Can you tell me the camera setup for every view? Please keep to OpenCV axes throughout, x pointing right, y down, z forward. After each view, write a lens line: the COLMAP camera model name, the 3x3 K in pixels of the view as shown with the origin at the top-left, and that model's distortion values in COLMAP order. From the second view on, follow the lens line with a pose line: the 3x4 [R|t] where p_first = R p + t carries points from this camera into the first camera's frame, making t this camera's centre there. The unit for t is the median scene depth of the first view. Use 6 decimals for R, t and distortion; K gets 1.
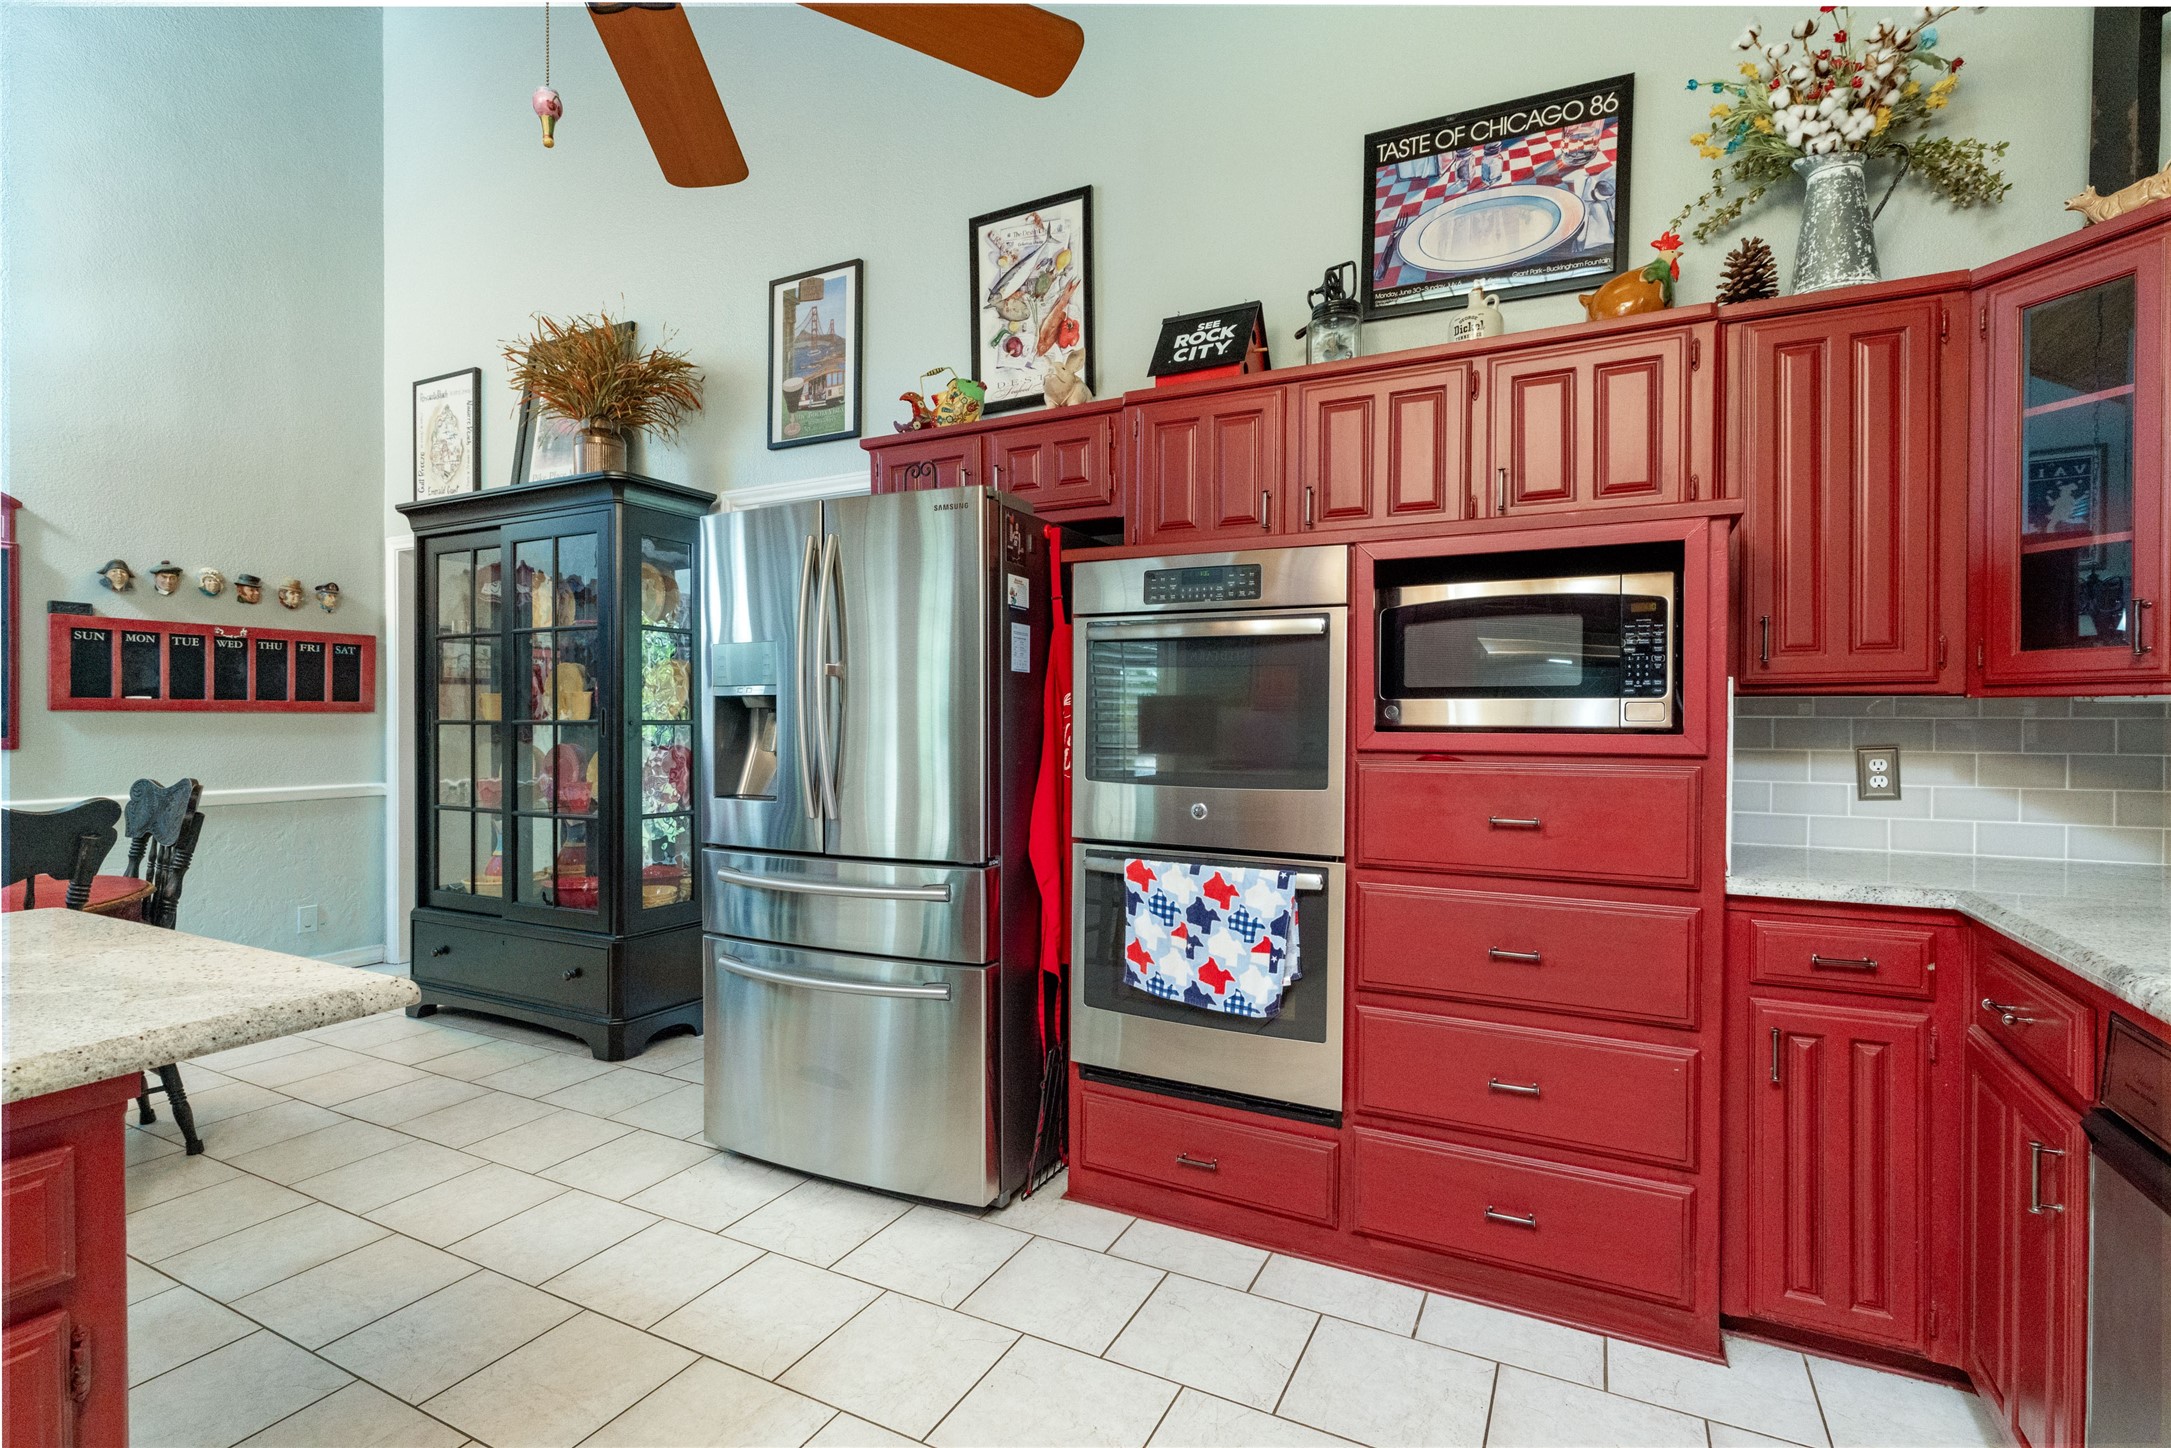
lens RADIAL K [[1007.7, 0, 1099.5], [0, 1007.7, 725.7], [0, 0, 1]] dist [0.002633, 0.000563]
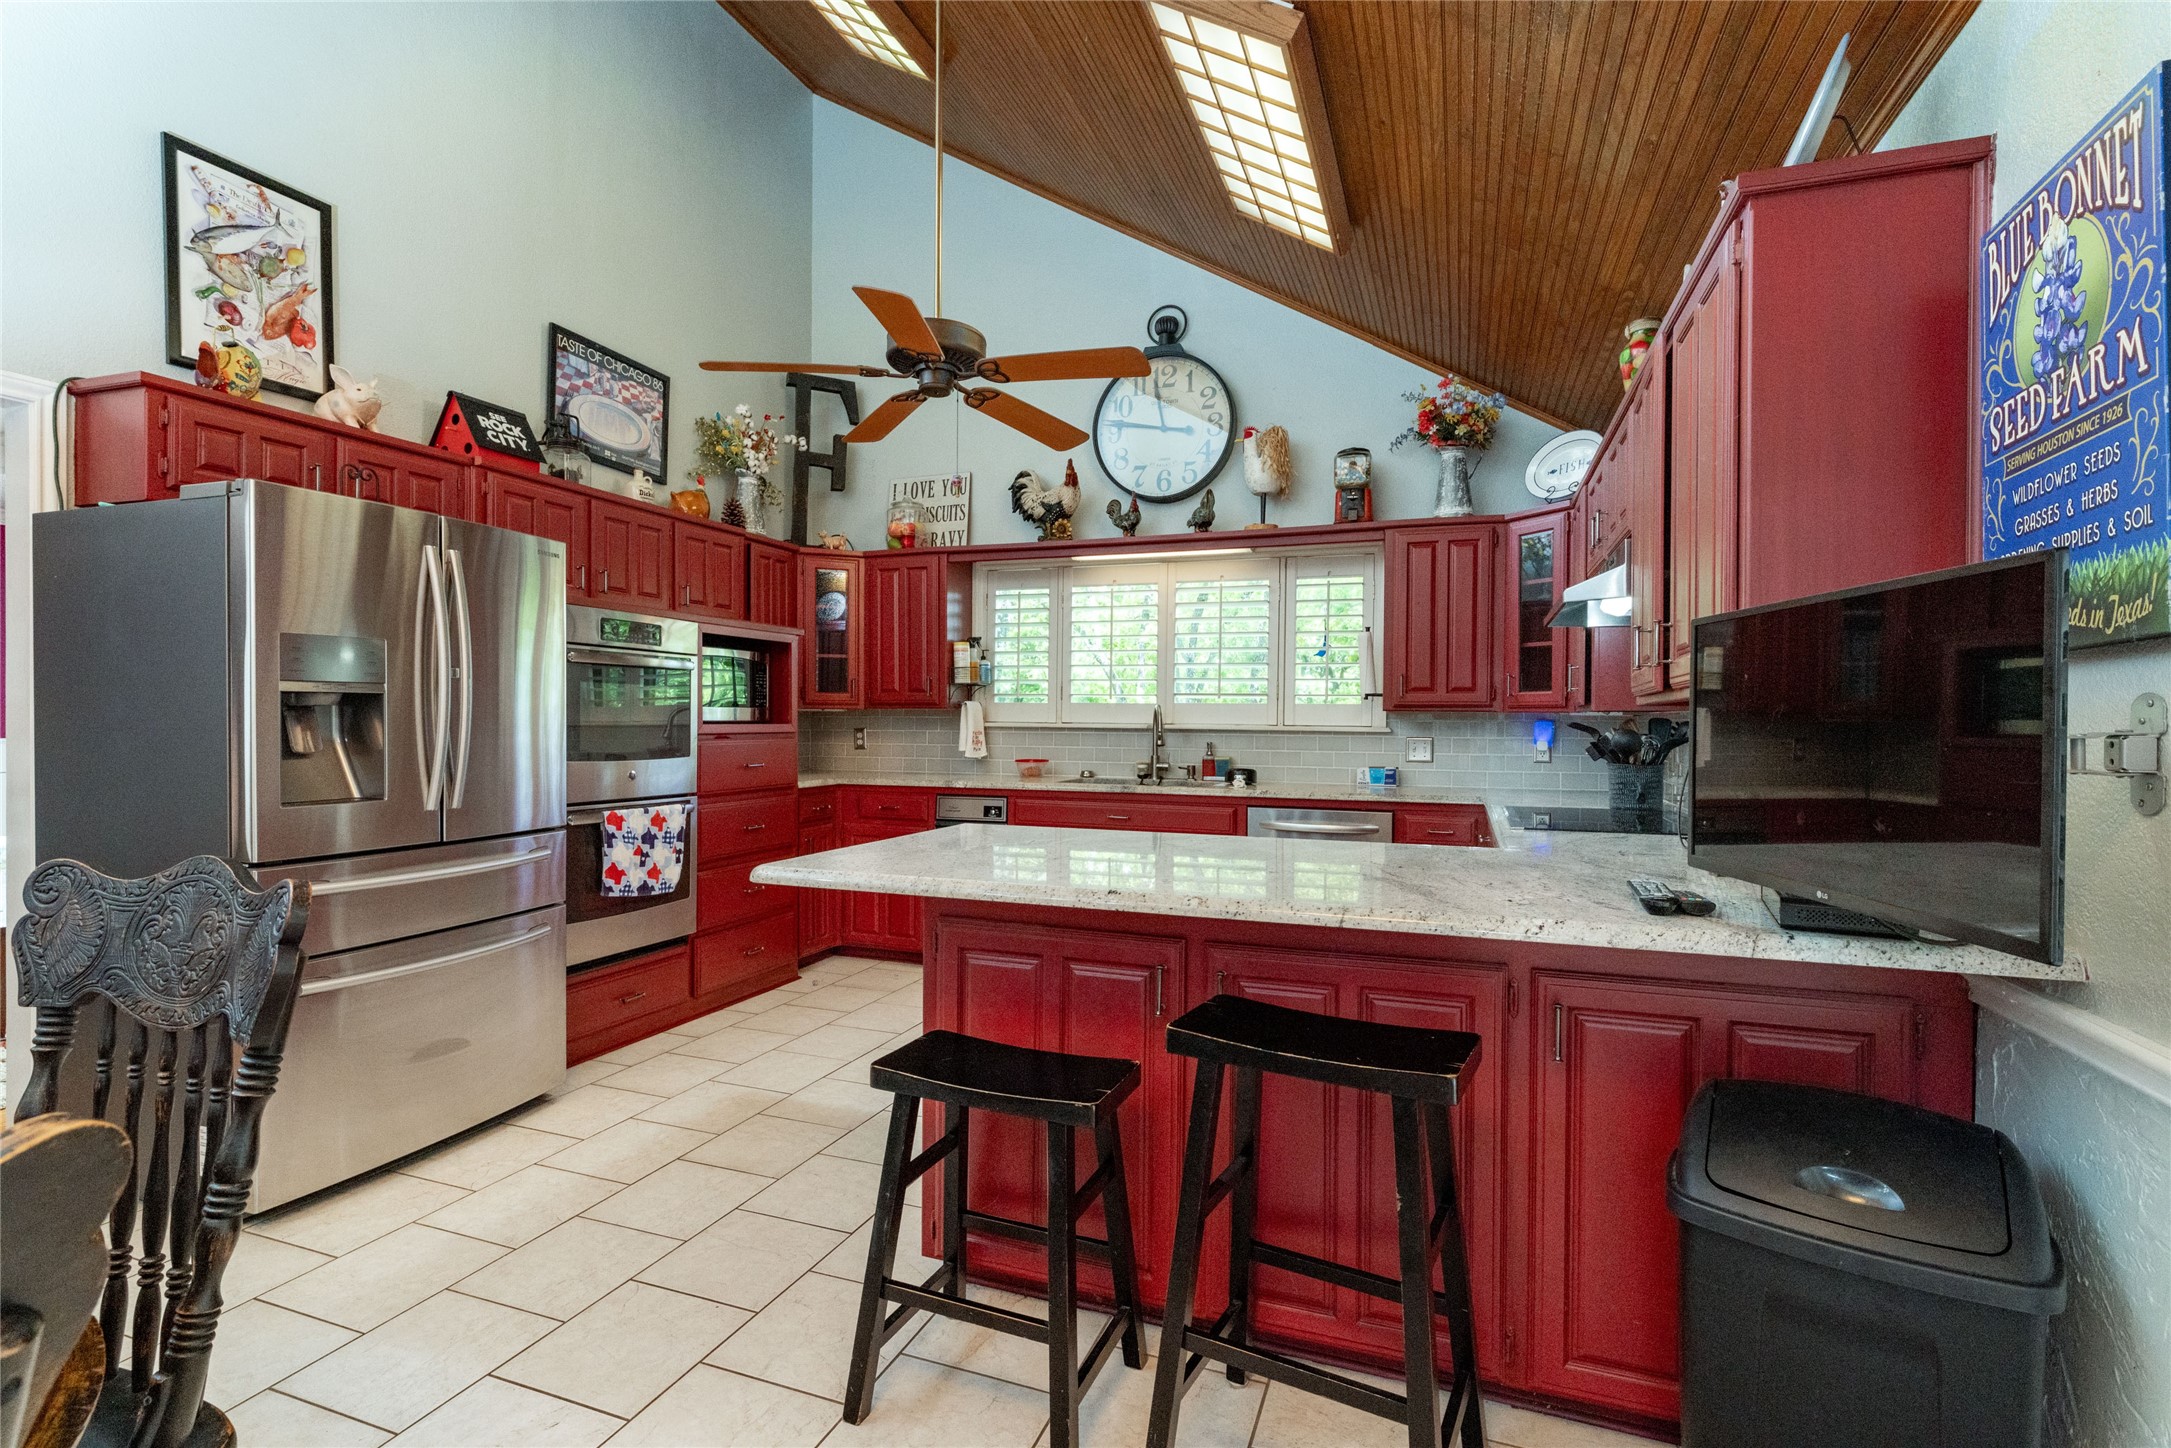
lens RADIAL K [[1007.7, 0, 1083.5], [0, 1007.7, 722.7], [0, 0, 1]] dist [0.002633, 0.000563]
pose [[-0.107996, -0.005409, 0.994137, -1.422573], [0.006415, 0.999961, 0.006138, -0.003051], [-0.994131, 0.007041, -0.107957, 0.428426]]
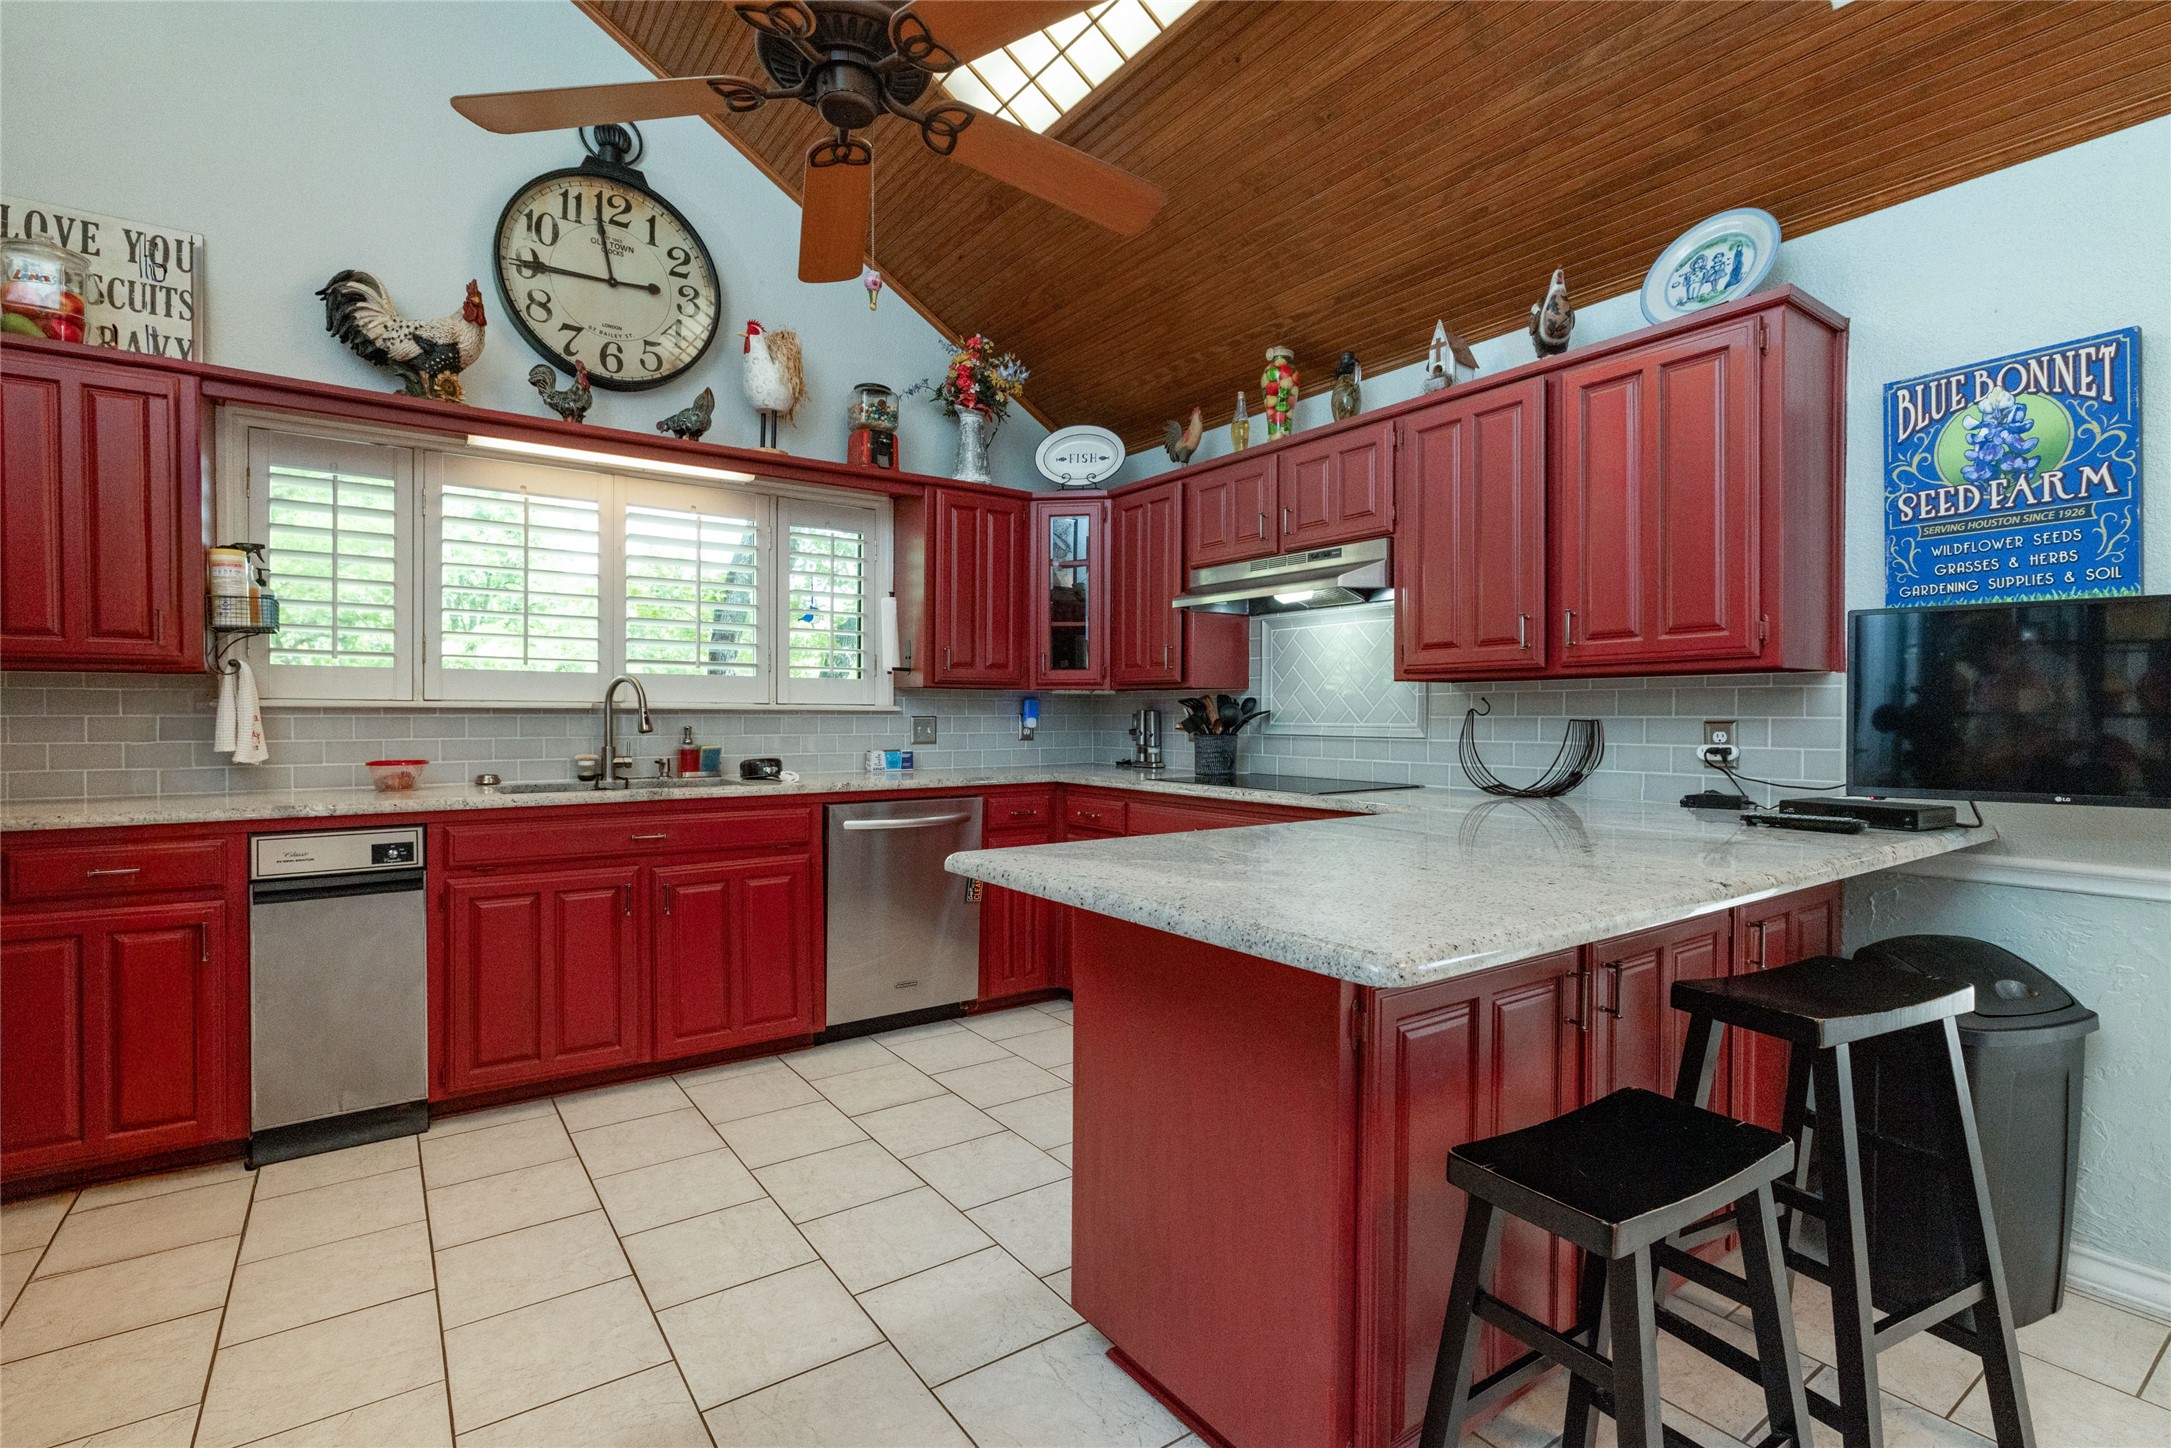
lens RADIAL K [[1007.7, 0, 1084.6], [0, 1007.7, 724.3], [0, 0, 1]] dist [0.002633, 0.000563]
pose [[-0.884236, -0.009523, 0.466944, -0.702485], [0.002224, 0.999695, 0.024600, 0.010361], [-0.467035, 0.022791, -0.883945, 0.998522]]
